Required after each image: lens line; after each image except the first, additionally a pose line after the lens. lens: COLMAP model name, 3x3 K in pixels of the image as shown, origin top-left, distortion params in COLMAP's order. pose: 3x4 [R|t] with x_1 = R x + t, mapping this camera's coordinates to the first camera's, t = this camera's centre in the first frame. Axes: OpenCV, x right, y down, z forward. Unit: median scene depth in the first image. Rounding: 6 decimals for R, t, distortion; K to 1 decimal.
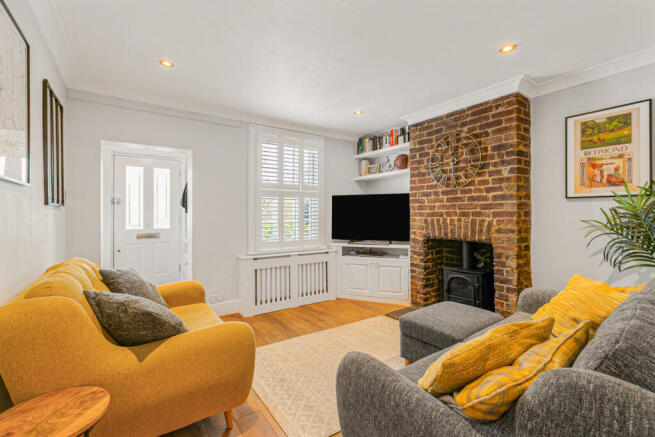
lens RADIAL K [[293.5, 0, 327.8], [0, 293.5, 216.0], [0, 0, 1]] dist [0.005738, -0.000768]
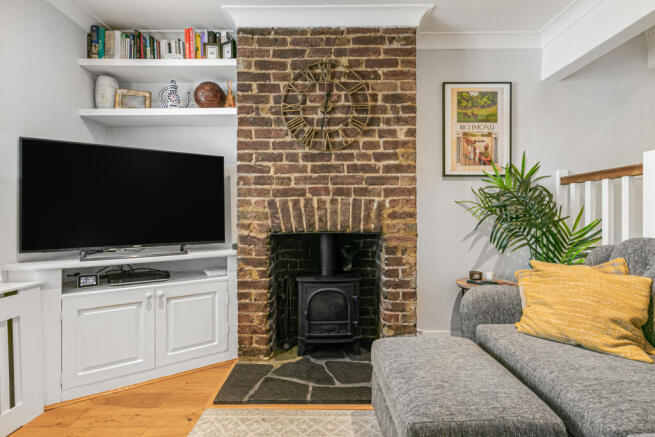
lens RADIAL K [[315.4, 0, 325.8], [0, 315.4, 216.7], [0, 0, 1]] dist [-0.002267, -0.001530]
pose [[0.571351, -0.003906, 0.820697, -0.124521], [0.006163, 0.999981, 0.000469, 0.047130], [-0.820683, 0.004790, 0.571364, 0.626792]]
